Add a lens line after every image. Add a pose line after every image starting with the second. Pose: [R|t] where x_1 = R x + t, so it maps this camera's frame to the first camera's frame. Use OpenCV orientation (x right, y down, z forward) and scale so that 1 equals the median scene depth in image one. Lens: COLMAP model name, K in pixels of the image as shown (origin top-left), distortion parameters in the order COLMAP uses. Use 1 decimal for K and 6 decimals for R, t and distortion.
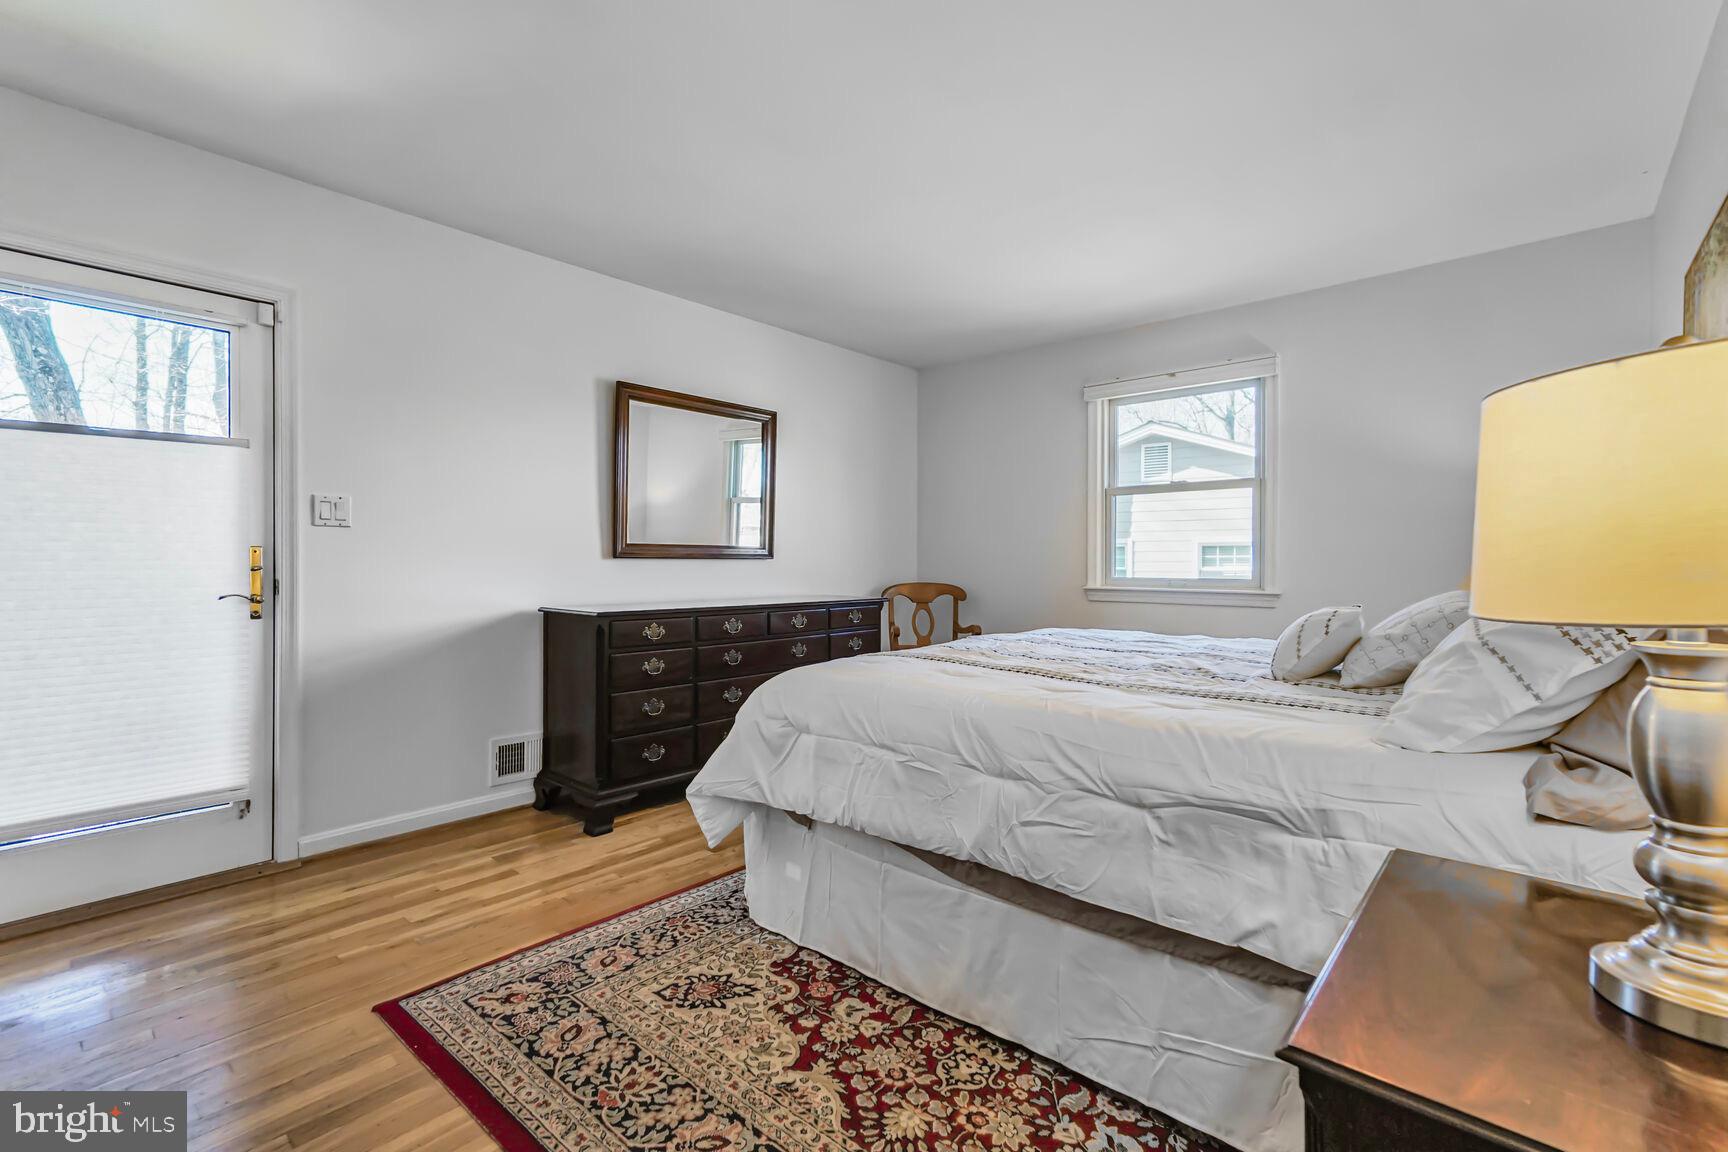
lens RADIAL K [[764.4, 0, 861.6], [0, 764.4, 567.3], [0, 0, 1]] dist [0.003659, 0.000978]
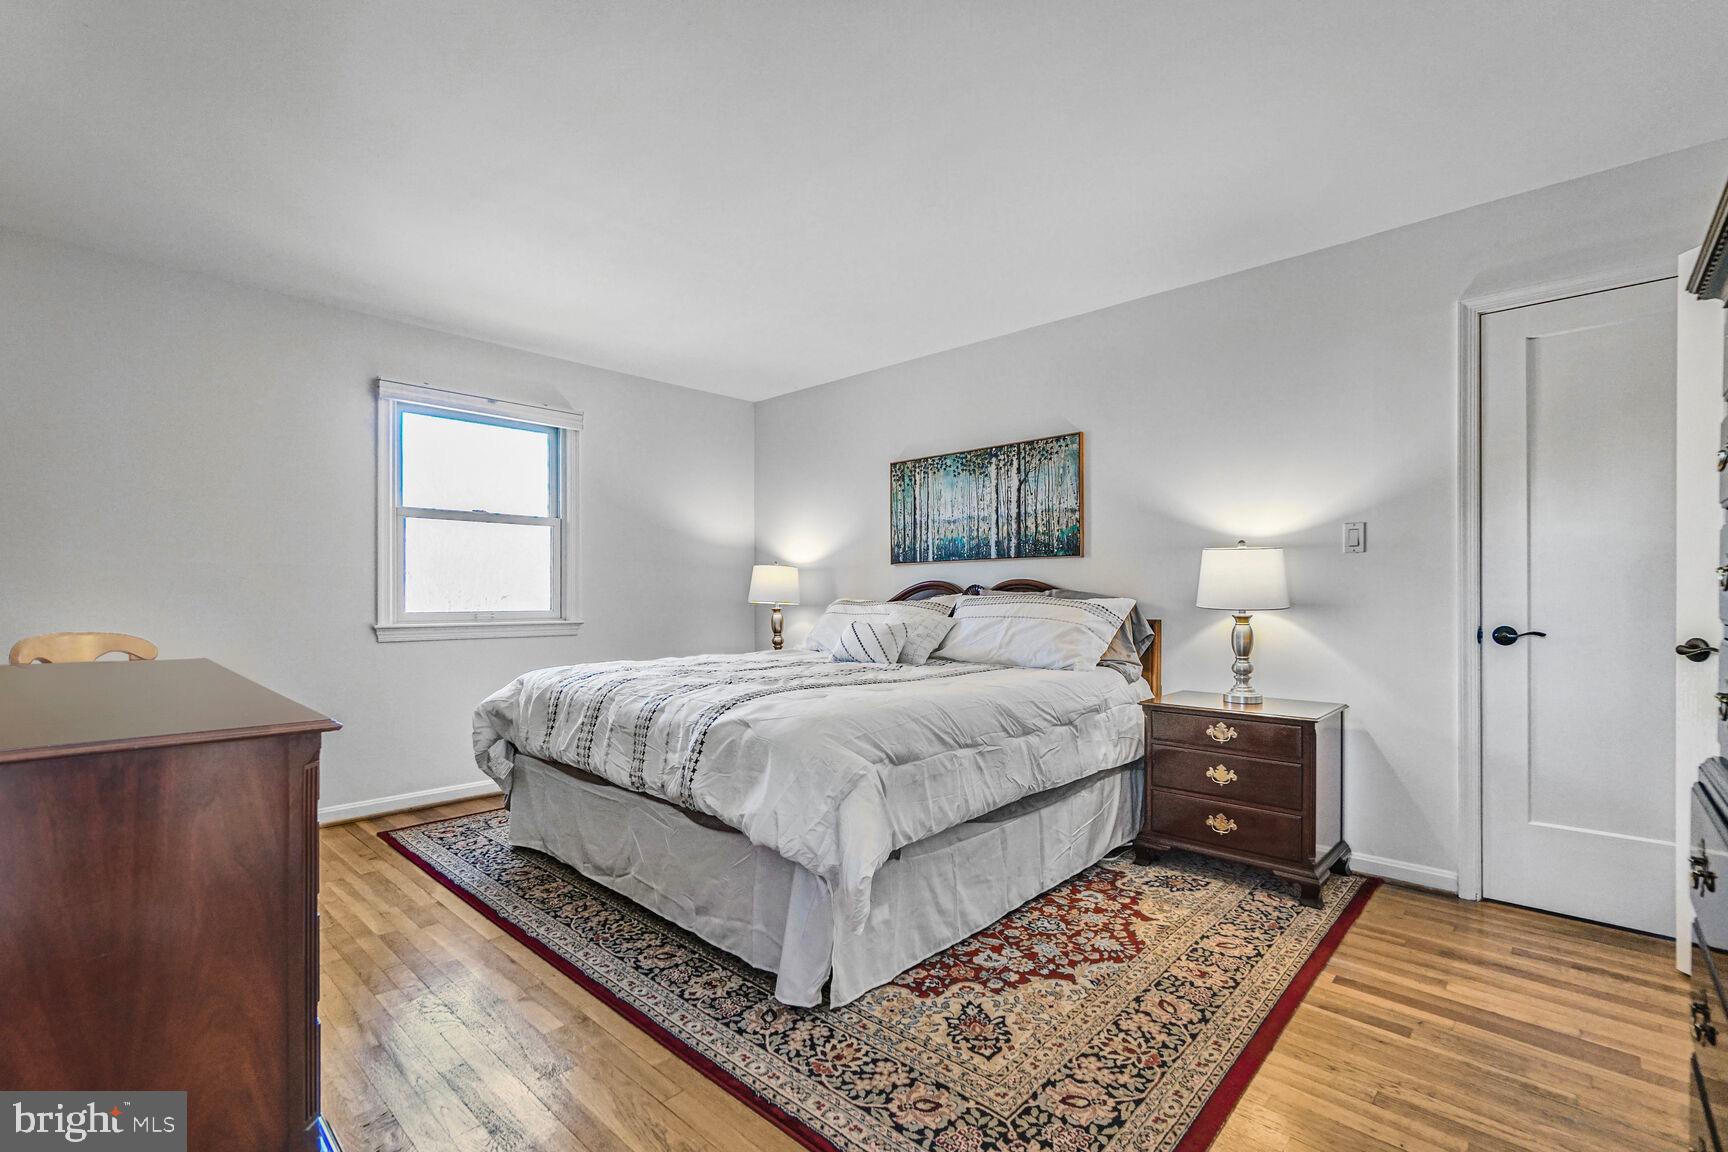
lens RADIAL K [[764.4, 0, 860.9], [0, 764.4, 589.5], [0, 0, 1]] dist [0.003659, 0.000978]
pose [[0.033158, 0.004508, 0.999440, -1.334200], [0.005399, 0.999974, -0.004690, -0.016646], [-0.999436, 0.005551, 0.033133, 1.233716]]
